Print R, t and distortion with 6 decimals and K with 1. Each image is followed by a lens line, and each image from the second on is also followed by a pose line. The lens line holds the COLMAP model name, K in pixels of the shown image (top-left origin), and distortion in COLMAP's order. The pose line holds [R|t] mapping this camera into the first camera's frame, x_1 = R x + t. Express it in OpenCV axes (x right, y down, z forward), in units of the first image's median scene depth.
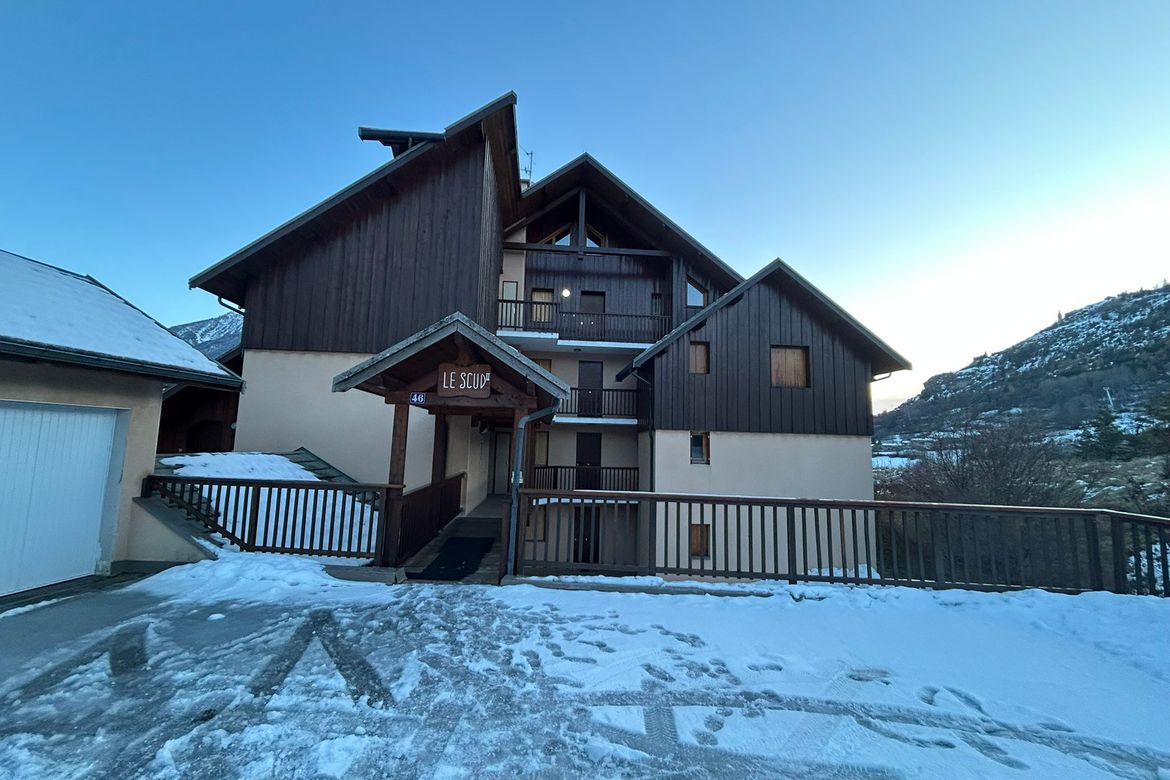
lens RADIAL K [[487.1, 0, 578.7], [0, 487.1, 386.7], [0, 0, 1]] dist [-0.001063, -0.000434]
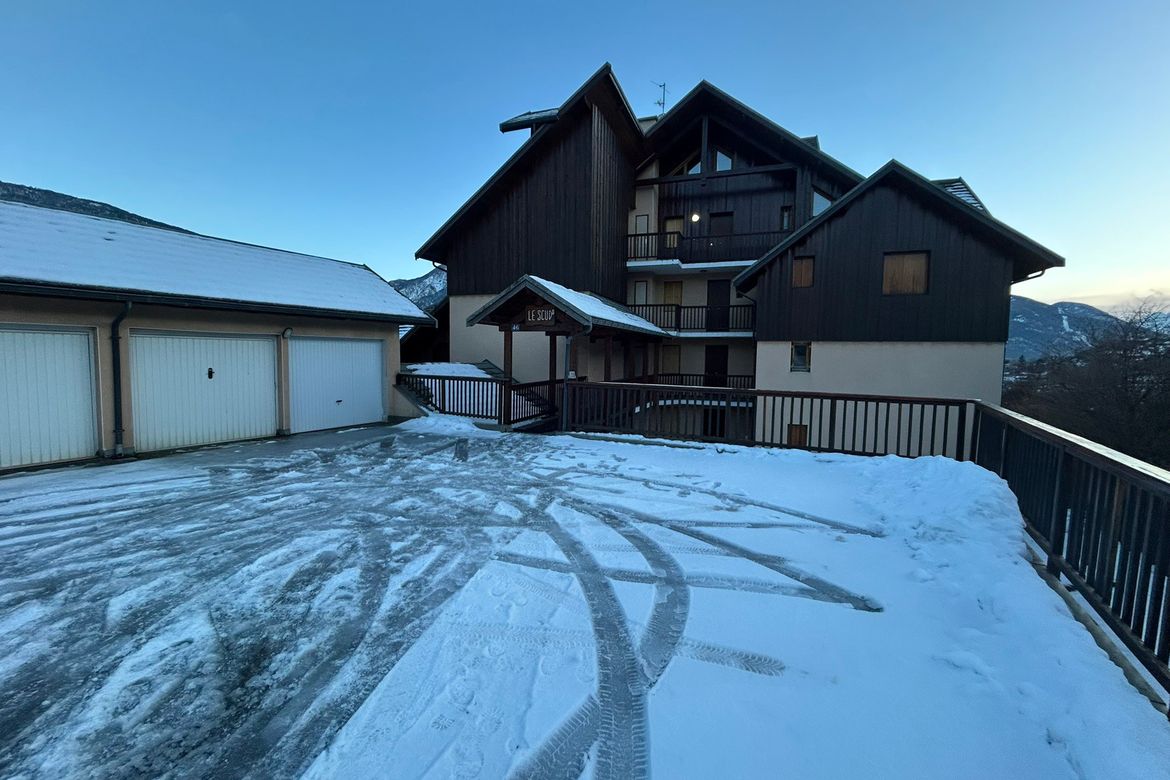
lens RADIAL K [[487.1, 0, 578.7], [0, 487.1, 386.7], [0, 0, 1]] dist [-0.001063, -0.000434]
pose [[0.908460, 0.013298, -0.417760, 0.253220], [0.059834, 0.985062, 0.161471, -0.014631], [0.413667, -0.171687, 0.894094, -0.191599]]
